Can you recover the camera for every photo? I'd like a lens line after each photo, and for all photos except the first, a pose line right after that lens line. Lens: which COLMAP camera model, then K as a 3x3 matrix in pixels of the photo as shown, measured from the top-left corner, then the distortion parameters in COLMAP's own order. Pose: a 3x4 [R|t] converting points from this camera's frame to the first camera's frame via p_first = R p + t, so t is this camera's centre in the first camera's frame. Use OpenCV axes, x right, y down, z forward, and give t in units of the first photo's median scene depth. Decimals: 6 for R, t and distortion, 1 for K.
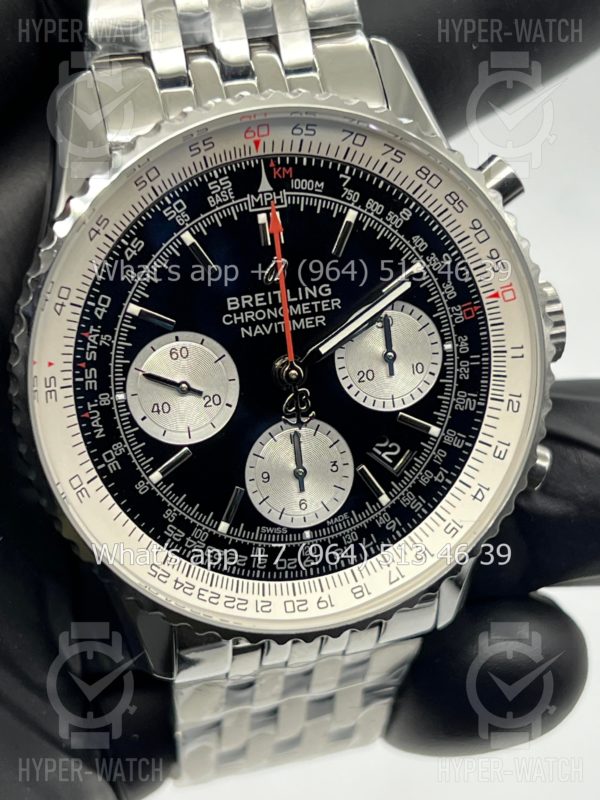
lens RADIAL K [[1848.7, 0, 301.9], [0, 1848.7, 402.7], [0, 0, 1]] dist [0.367179, 0.000000]
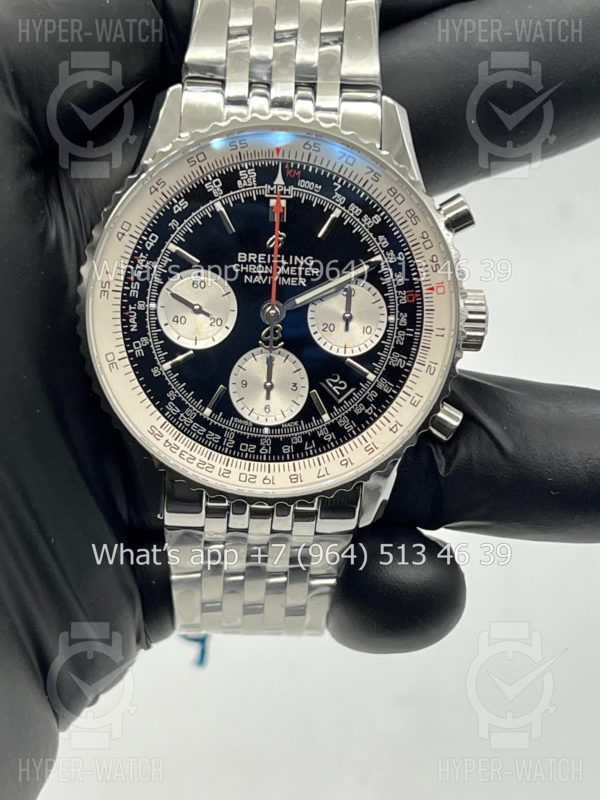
lens RADIAL K [[1848.7, 0, 302.7], [0, 1848.7, 400.6], [0, 0, 1]] dist [0.367179, 0.000000]
pose [[0.964853, 0.186819, -0.184817, 0.289483], [-0.199493, 0.978499, -0.052372, 0.118874], [0.171059, 0.087401, 0.981377, -0.381065]]
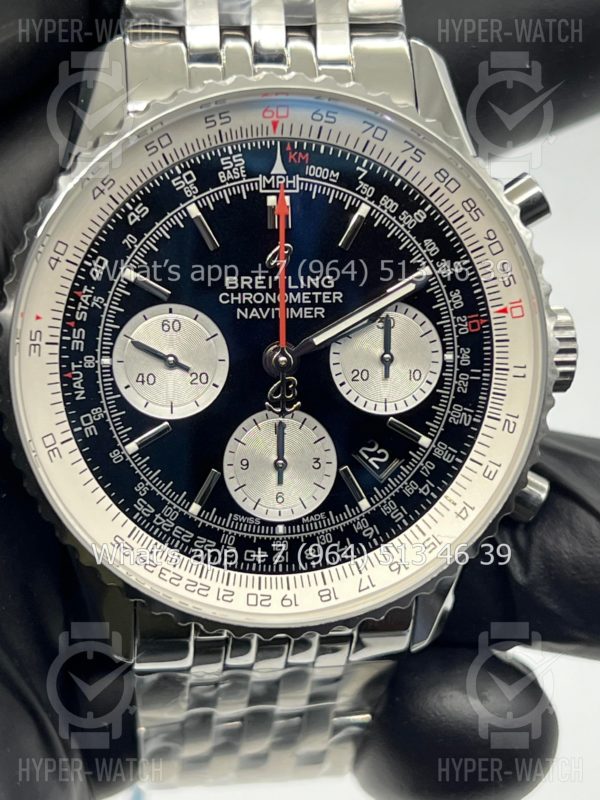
lens RADIAL K [[1848.7, 0, 296.8], [0, 1848.7, 399.3], [0, 0, 1]] dist [0.367179, 0.000000]
pose [[0.988290, 0.122816, -0.090547, 0.092873], [-0.128408, 0.989980, -0.058747, 0.060729], [0.082425, 0.069686, 0.994158, 0.026605]]
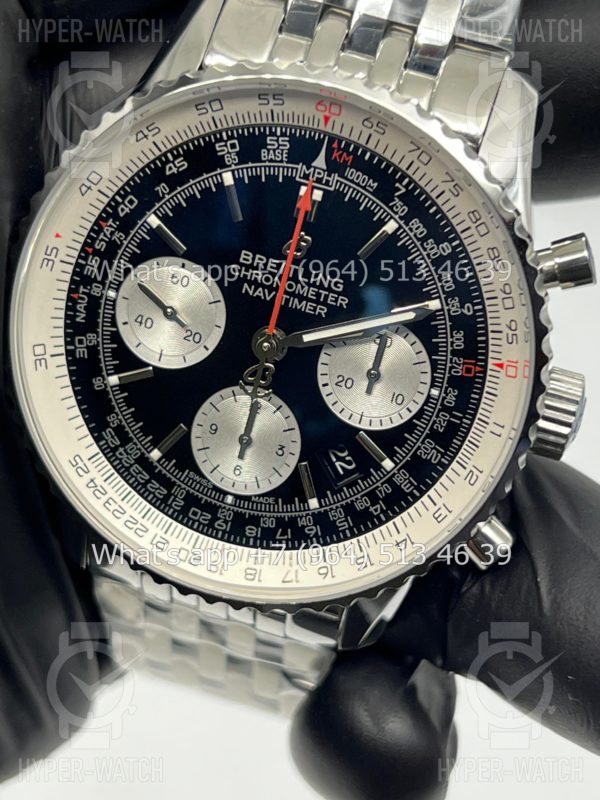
lens RADIAL K [[1848.7, 0, 298.6], [0, 1848.7, 400.1], [0, 0, 1]] dist [0.367179, 0.000000]
pose [[0.841973, 0.437160, -0.316185, 0.333360], [-0.420551, 0.898901, 0.122938, -0.117985], [0.337963, 0.029462, 0.940698, 0.069043]]
